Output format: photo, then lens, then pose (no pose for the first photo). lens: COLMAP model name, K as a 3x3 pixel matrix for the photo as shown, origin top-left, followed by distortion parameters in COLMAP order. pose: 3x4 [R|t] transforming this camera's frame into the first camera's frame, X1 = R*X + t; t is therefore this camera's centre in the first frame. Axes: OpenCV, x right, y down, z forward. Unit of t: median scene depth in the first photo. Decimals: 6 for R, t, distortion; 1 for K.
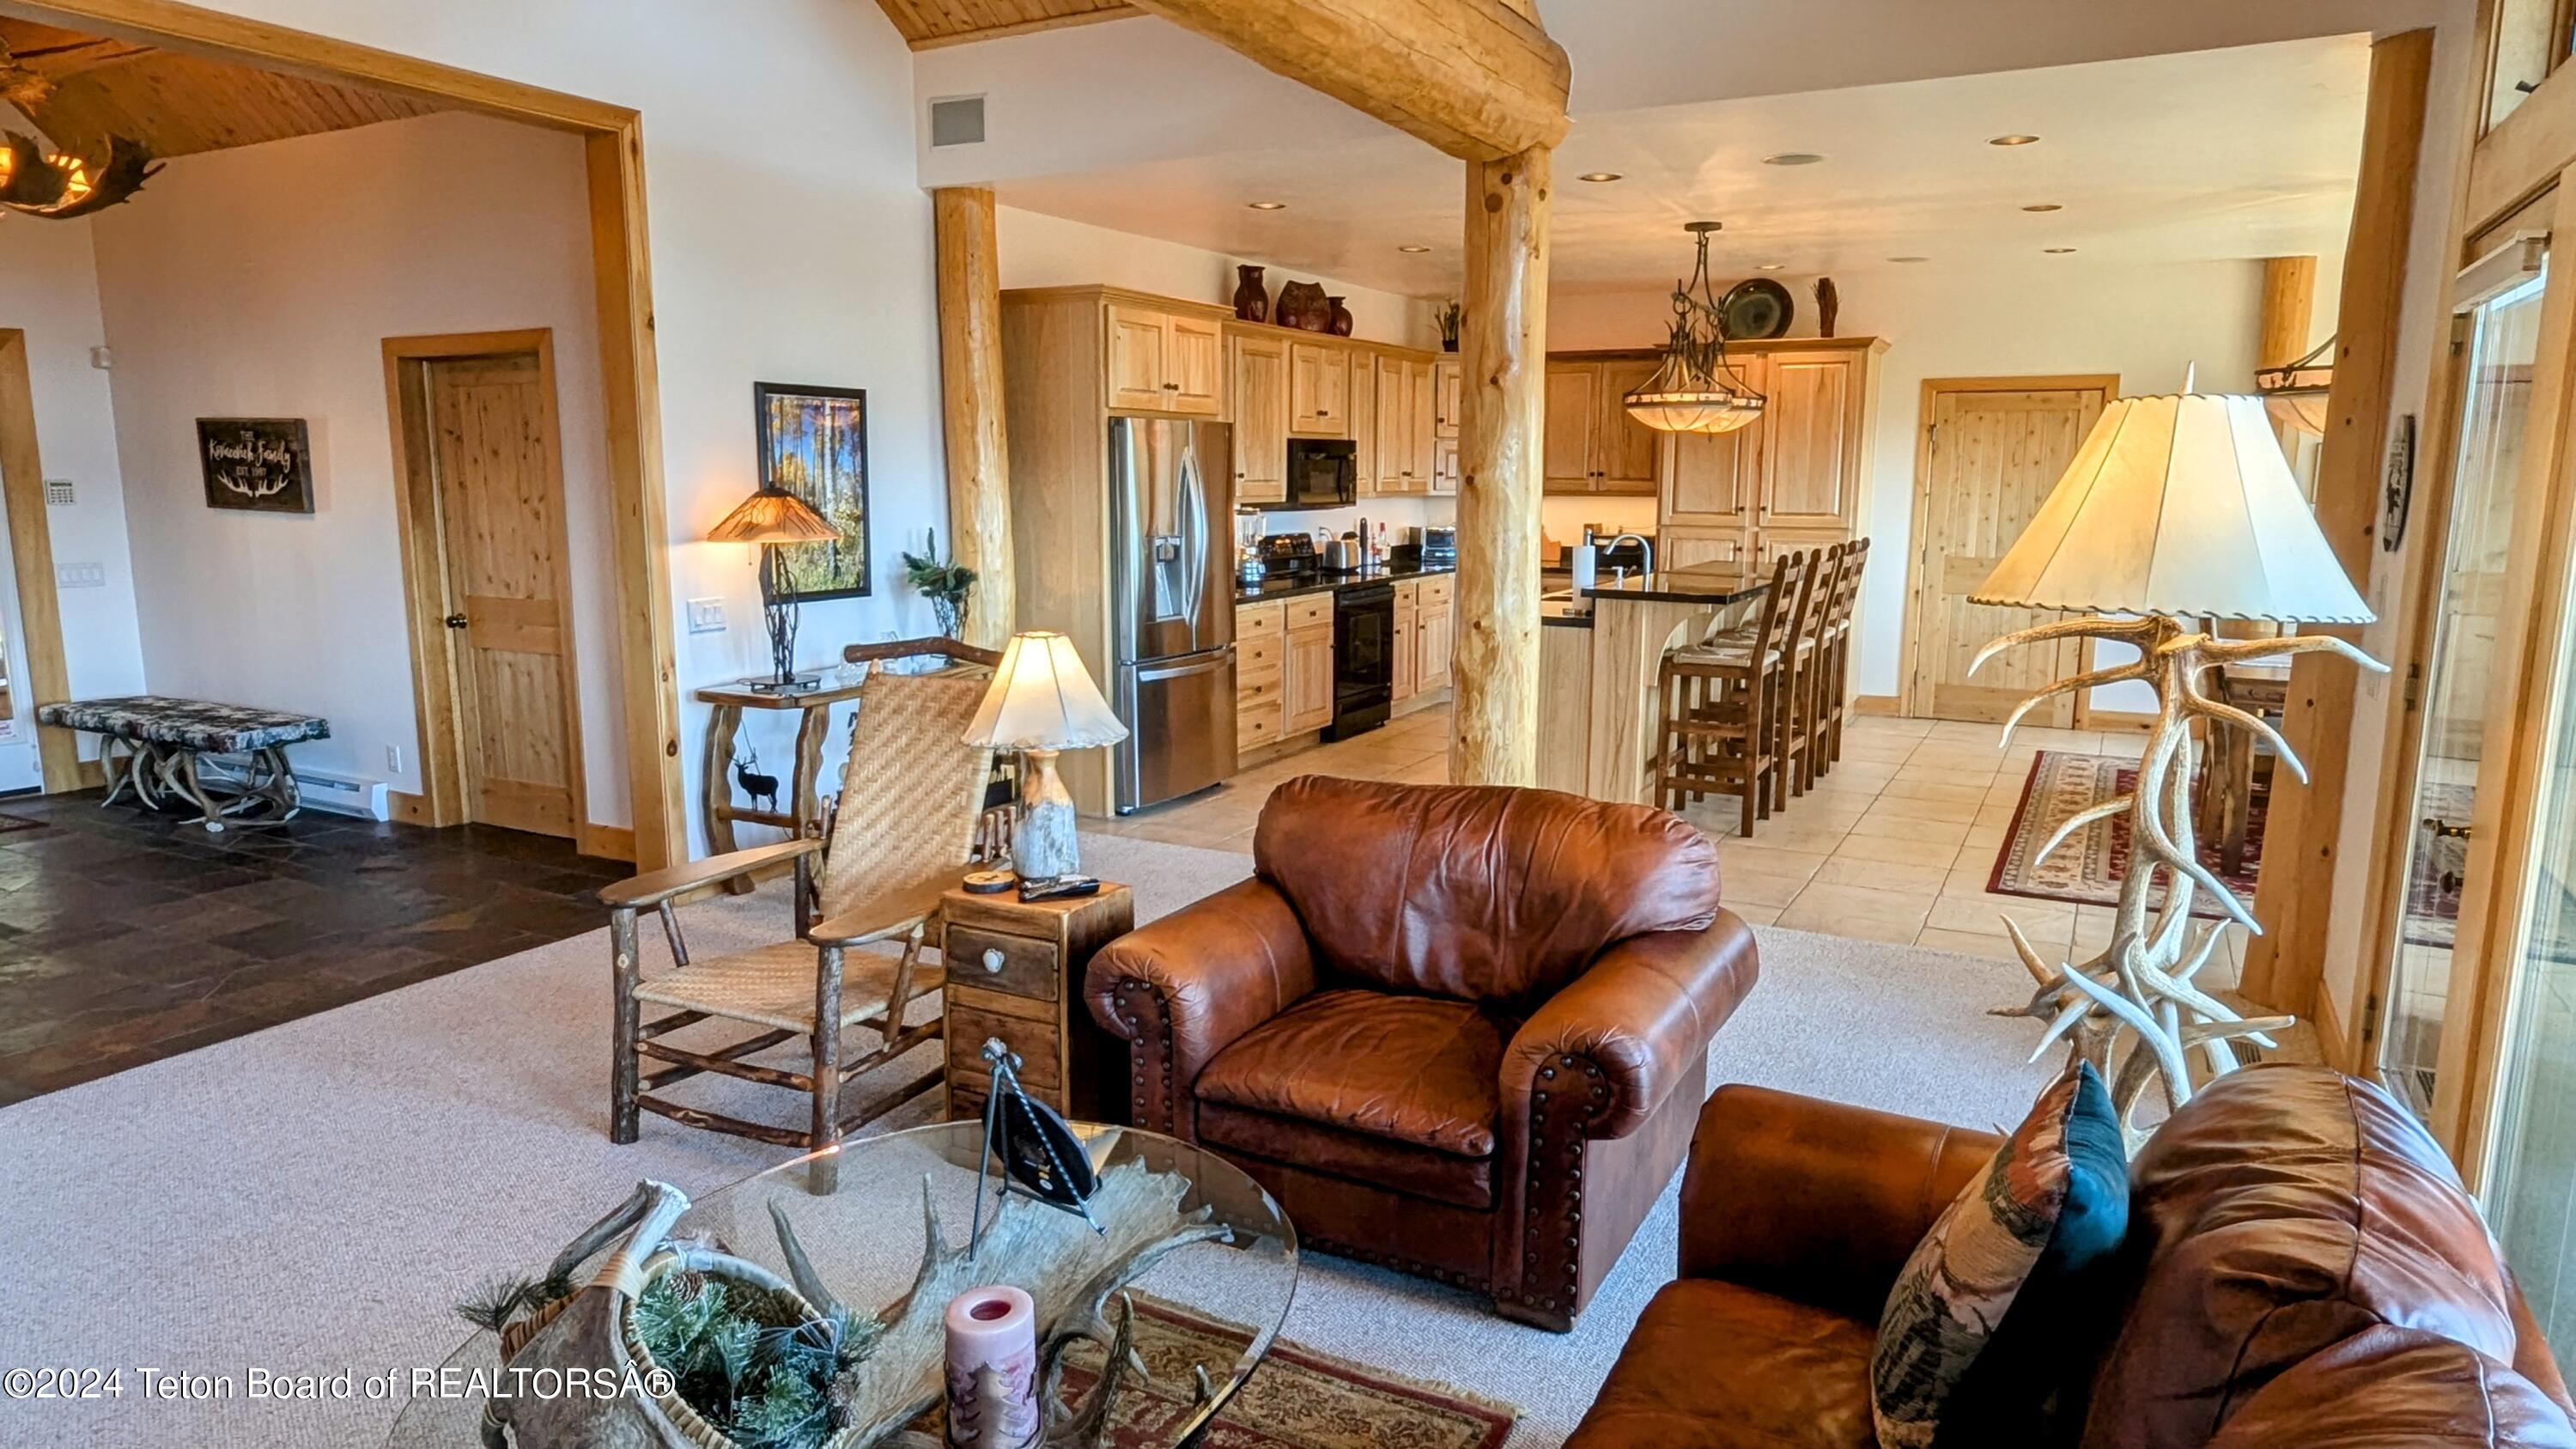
lens RADIAL K [[1566.4, 0, 1288.0], [0, 1566.4, 724.5], [0, 0, 1]] dist [0.012670, 0.000256]
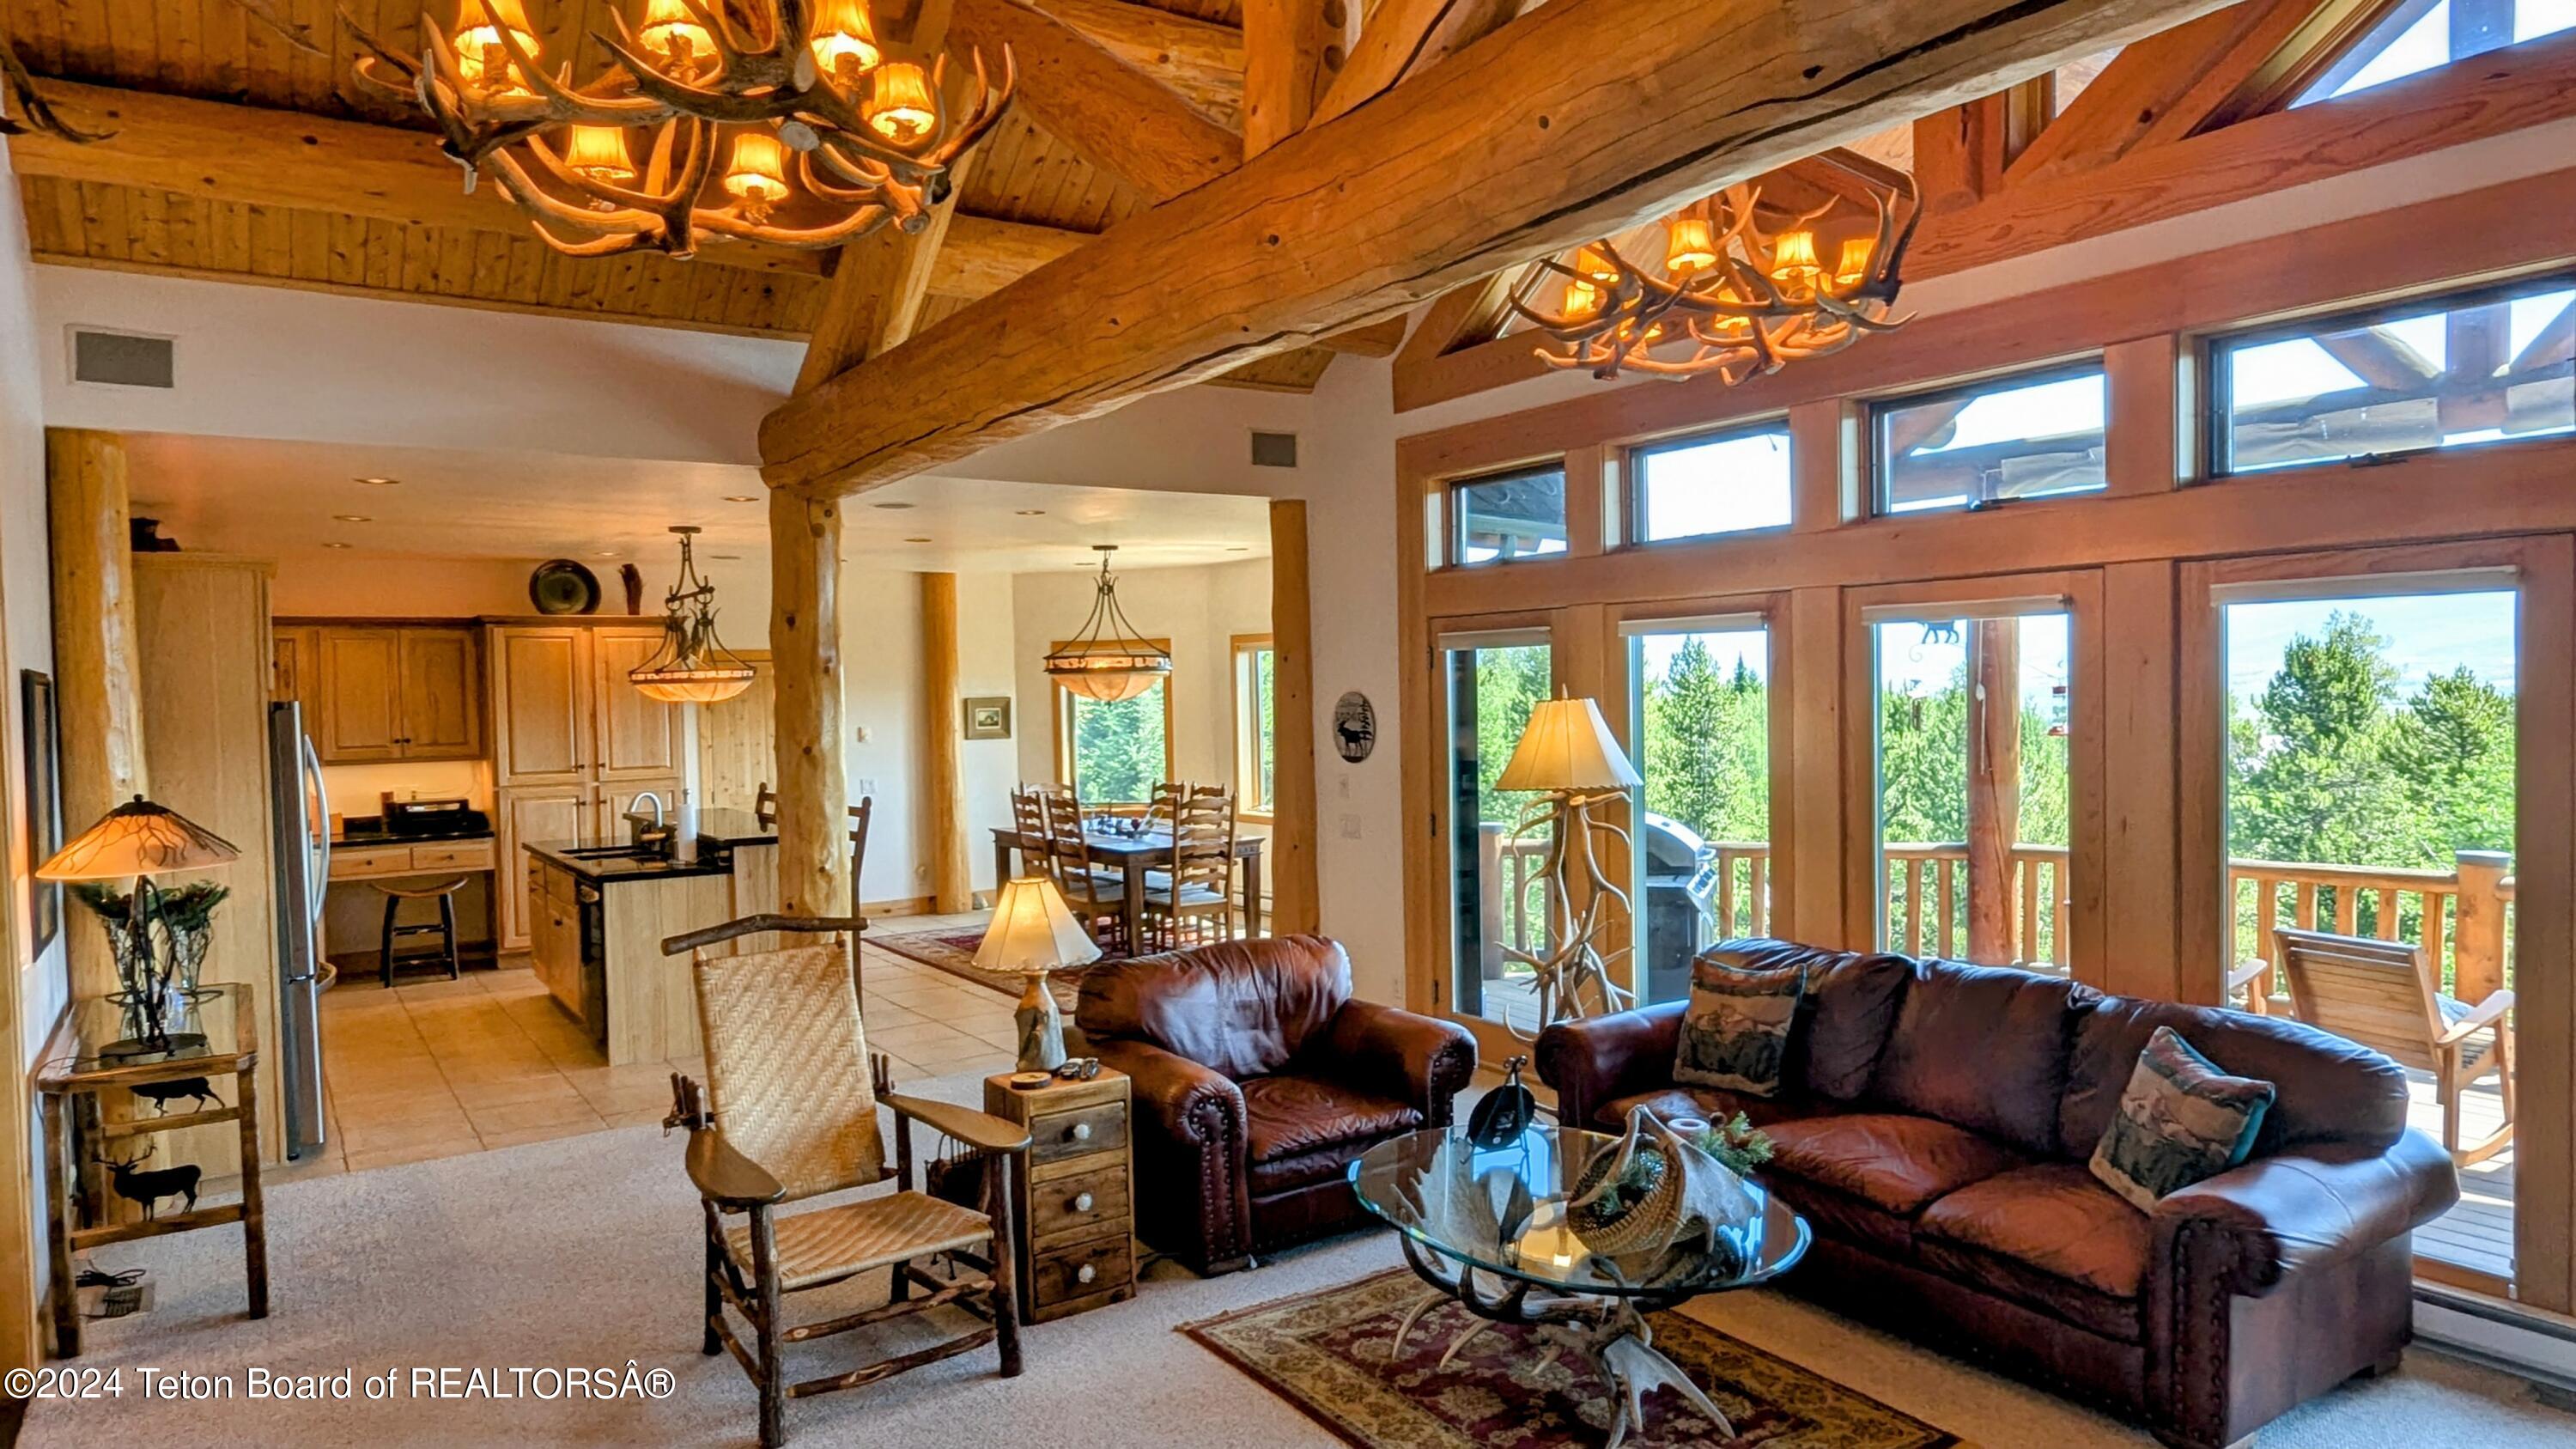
lens RADIAL K [[1566.4, 0, 1288.0], [0, 1566.4, 724.5], [0, 0, 1]] dist [0.012670, 0.000256]
pose [[0.460663, -0.031671, 0.887010, -0.454322], [0.164877, 0.985023, -0.050457, -0.031707], [-0.872127, 0.169491, 0.458986, 0.072361]]
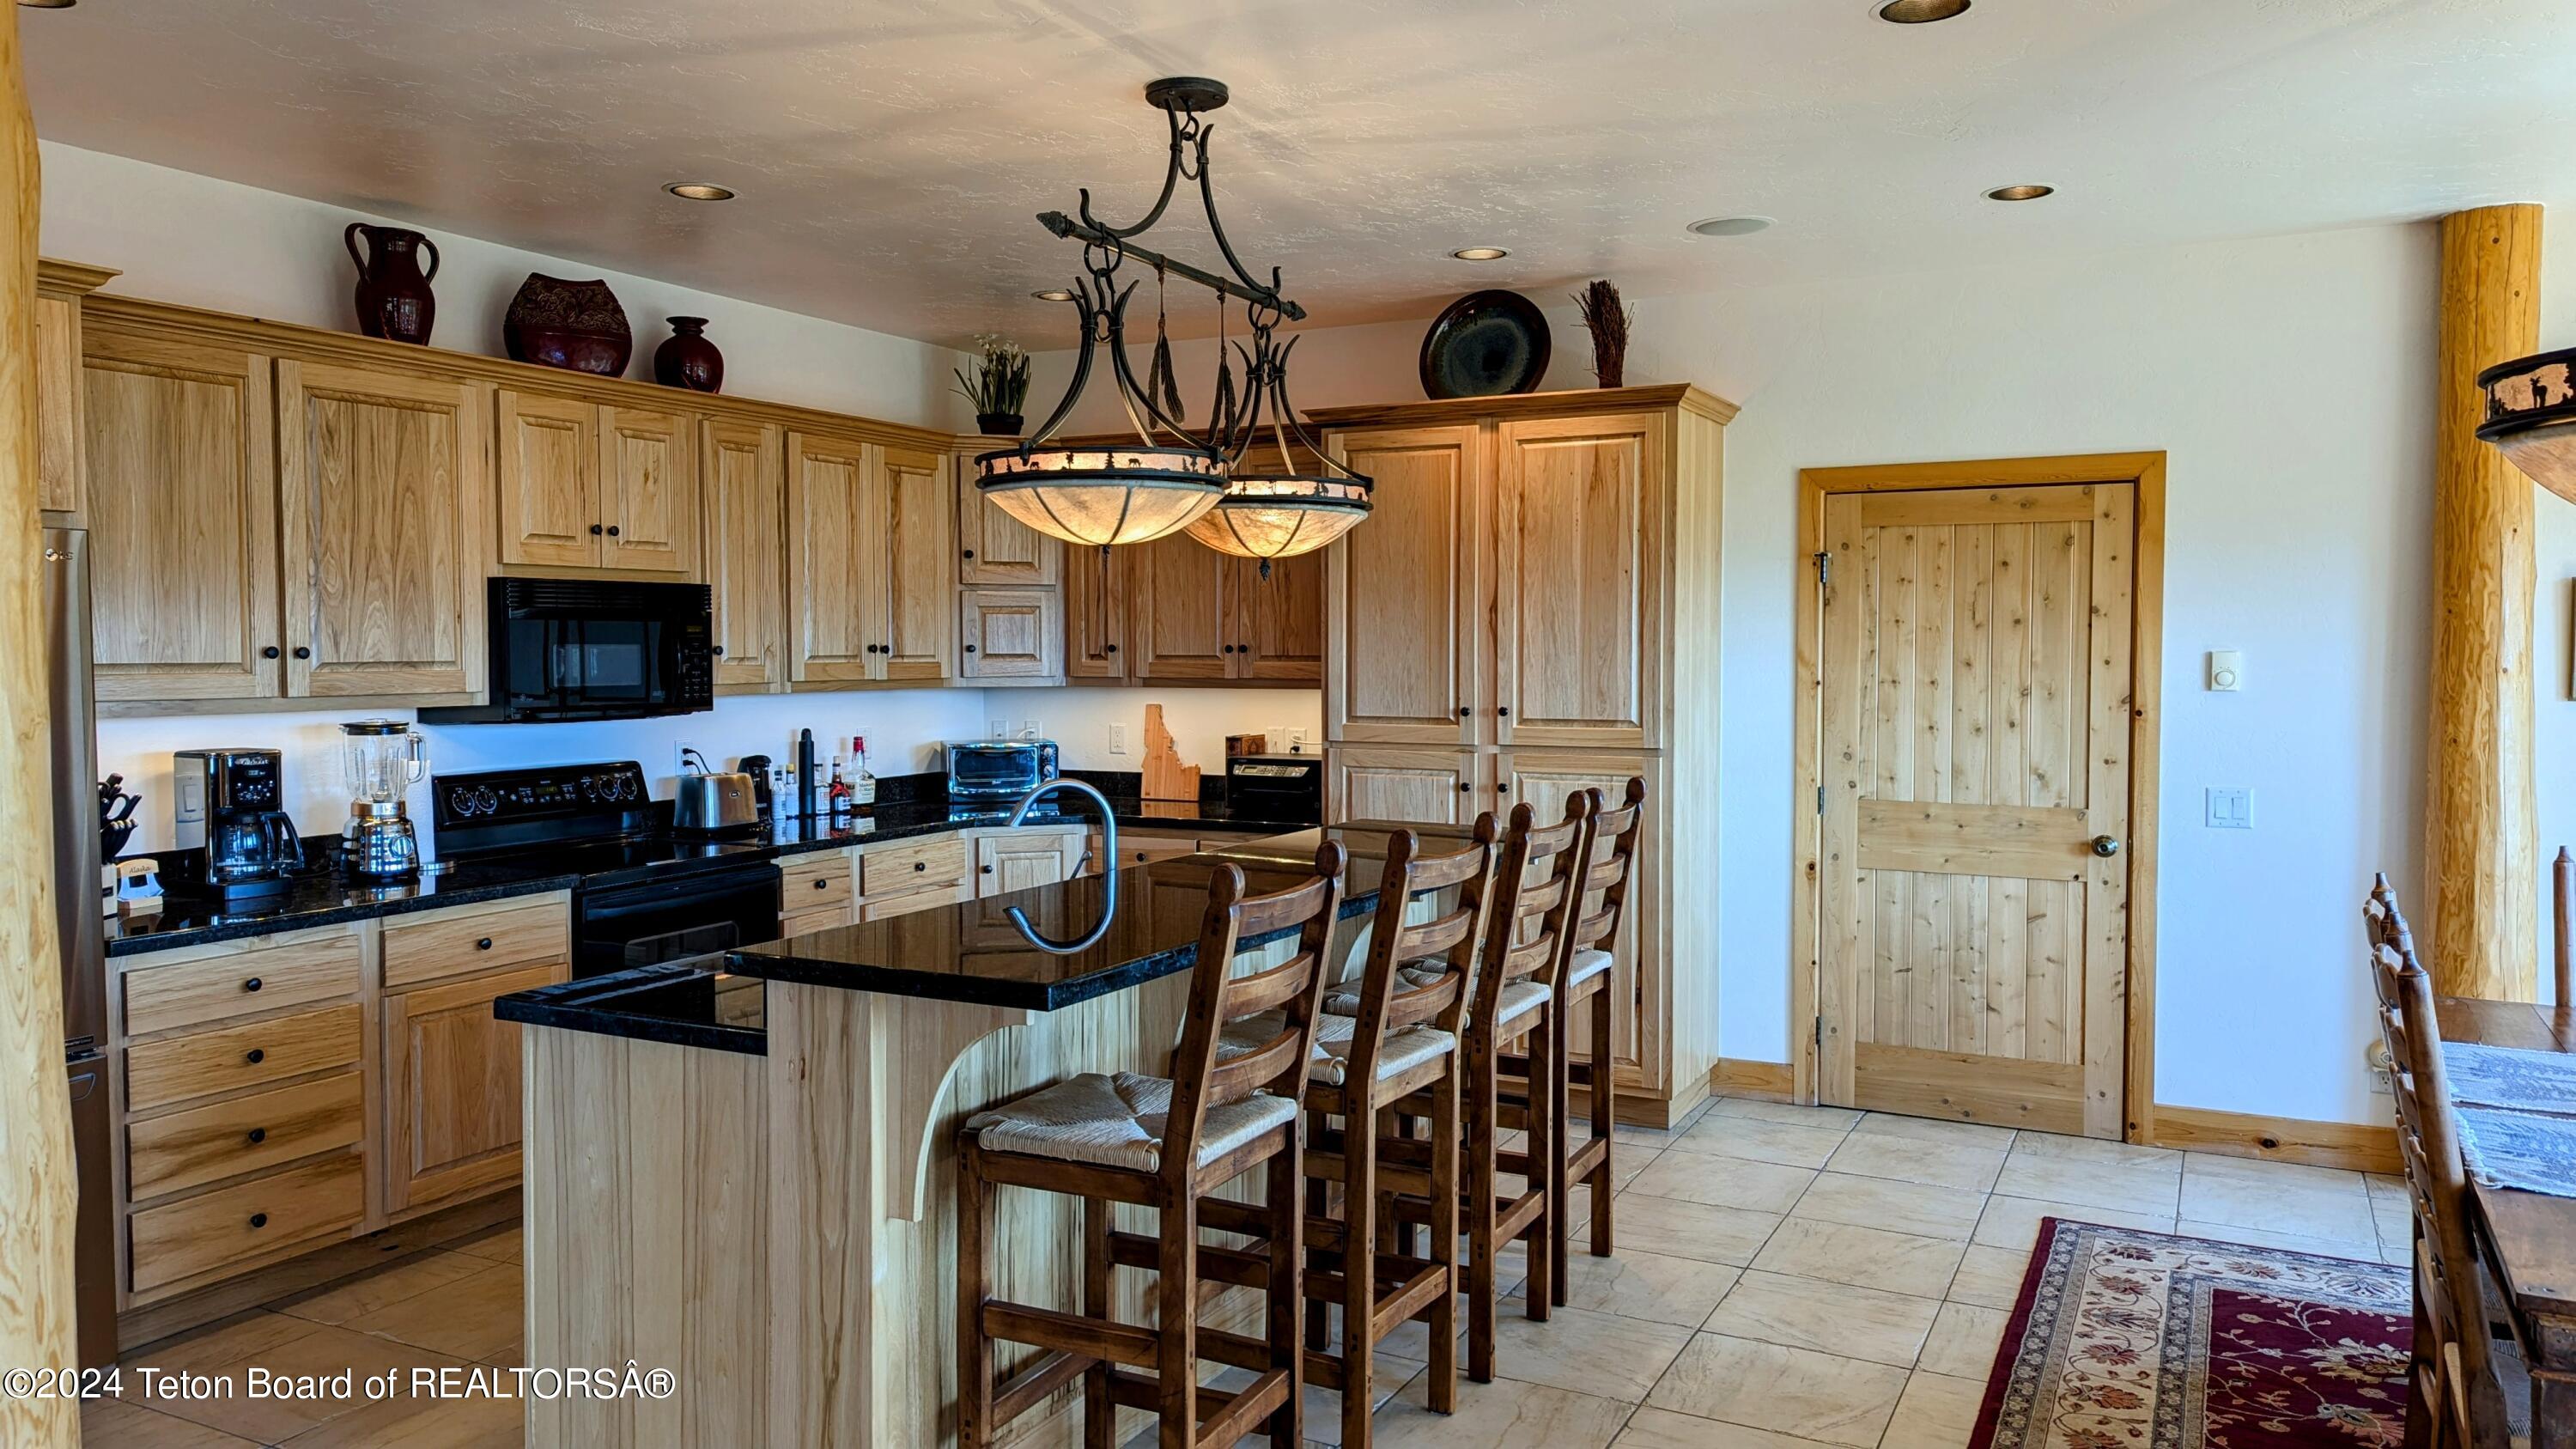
lens RADIAL K [[1811.2, 0, 1288.0], [0, 1811.2, 724.5], [0, 0, 1]] dist [0.082605, -0.086970]
pose [[0.999888, -0.006206, 0.013643, 0.224598], [0.007771, 0.993003, -0.117830, -0.062861], [-0.012816, 0.117923, 0.992940, 0.402622]]
